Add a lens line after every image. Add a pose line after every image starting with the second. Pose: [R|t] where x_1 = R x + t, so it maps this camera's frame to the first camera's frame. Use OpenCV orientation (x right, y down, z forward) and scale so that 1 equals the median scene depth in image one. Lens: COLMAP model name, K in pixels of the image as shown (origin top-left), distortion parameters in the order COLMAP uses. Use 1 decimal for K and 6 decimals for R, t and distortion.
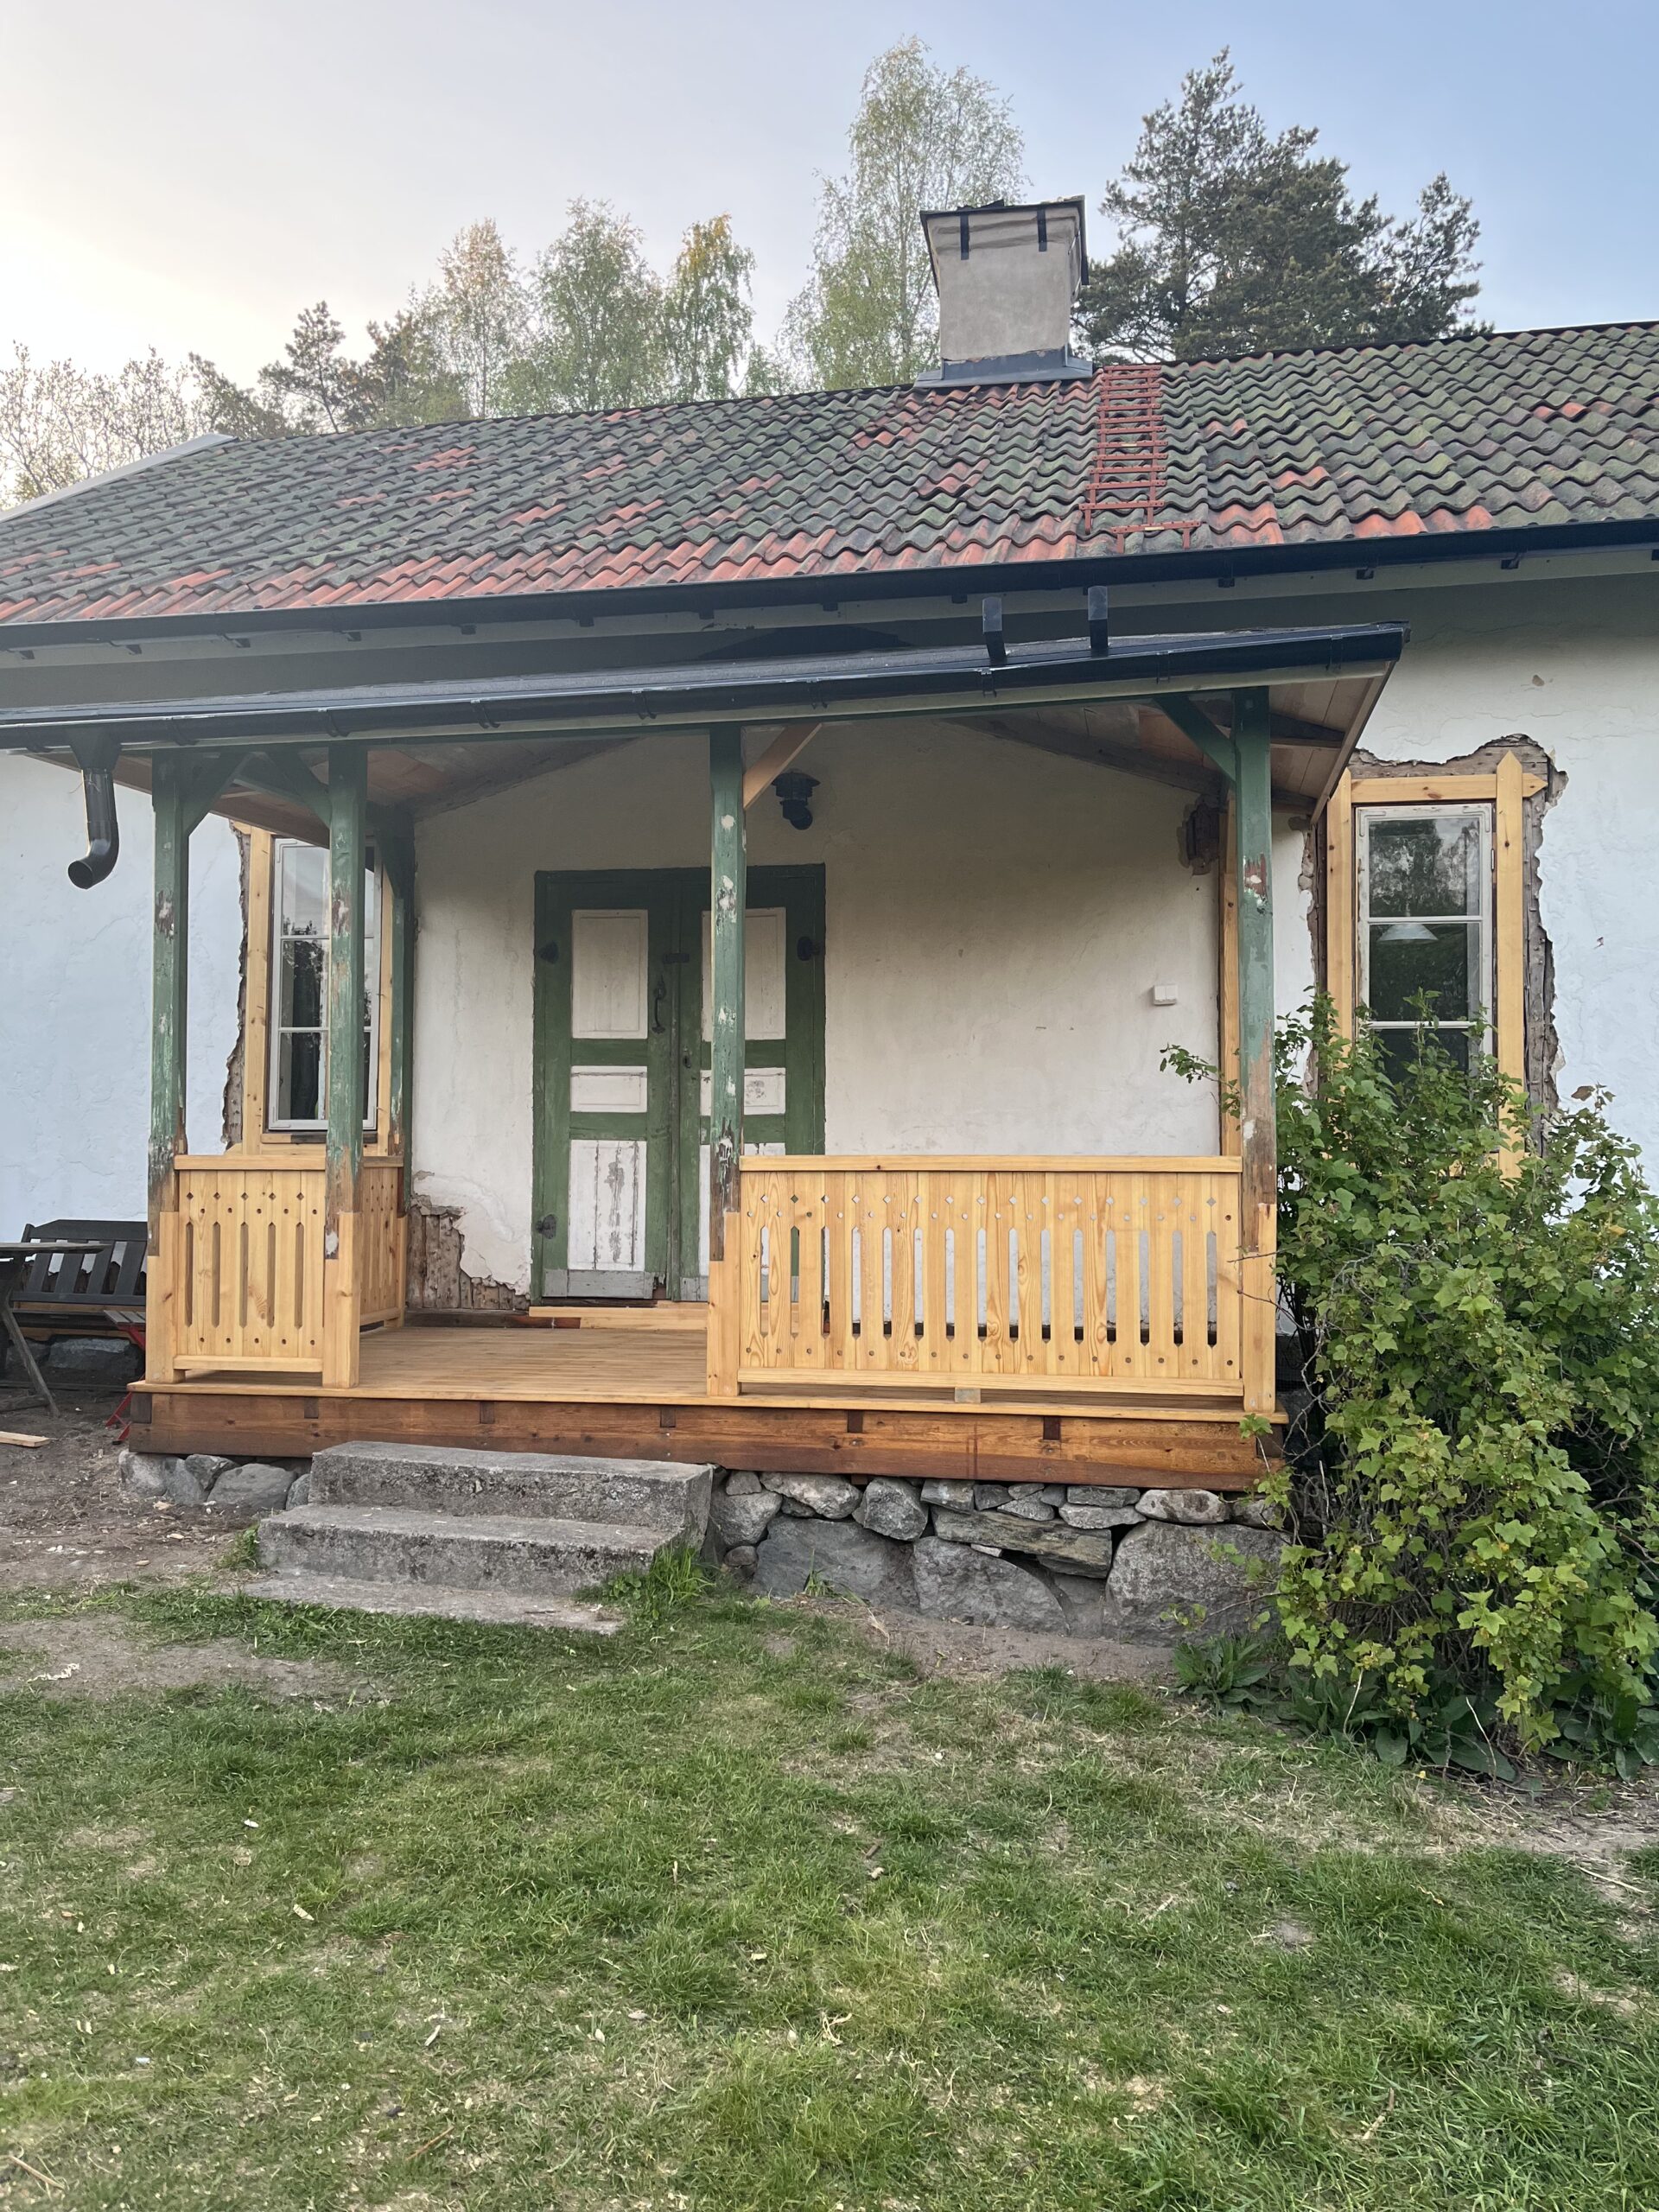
lens RADIAL K [[1650.8, 0, 829.5], [0, 1650.8, 1106.0], [0, 0, 1]] dist [0.042994, -0.055796]
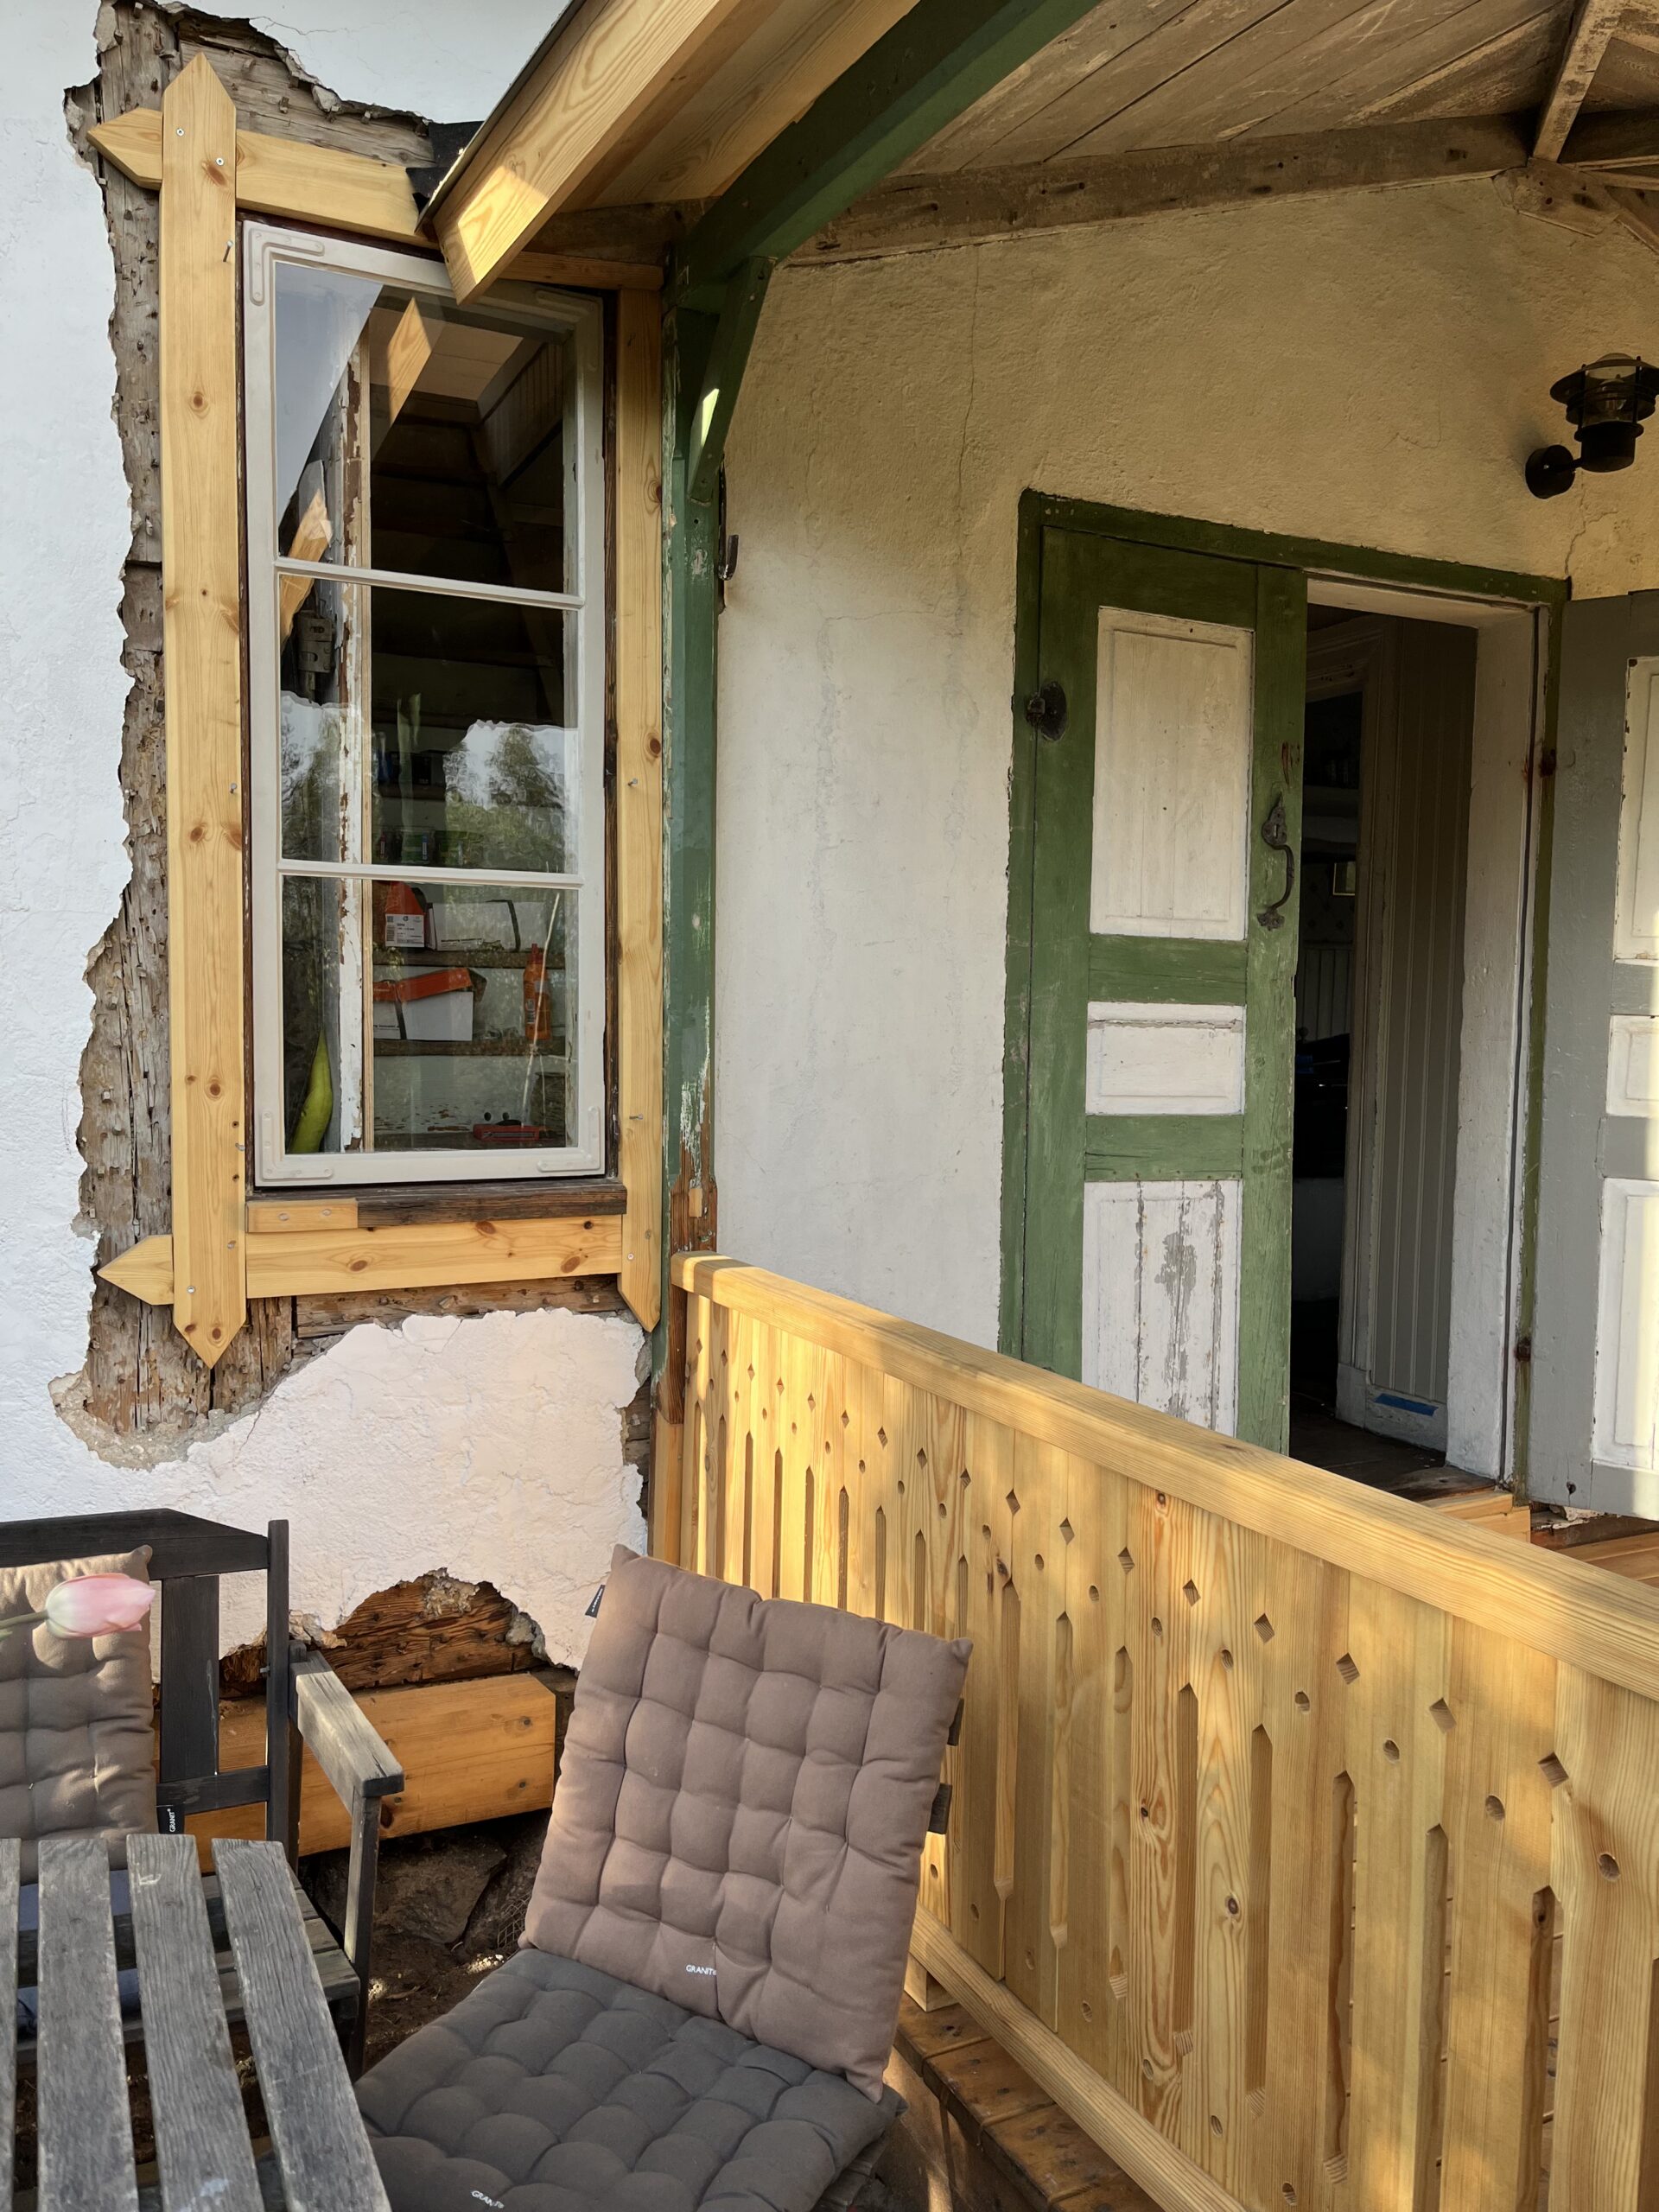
lens RADIAL K [[1650.8, 0, 829.5], [0, 1650.8, 1106.0], [0, 0, 1]] dist [0.042994, -0.055796]
pose [[0.814654, -0.029933, 0.579175, -0.584441], [-0.035871, 0.994154, 0.101836, -0.050002], [-0.578837, -0.103737, 0.808818, 0.930157]]
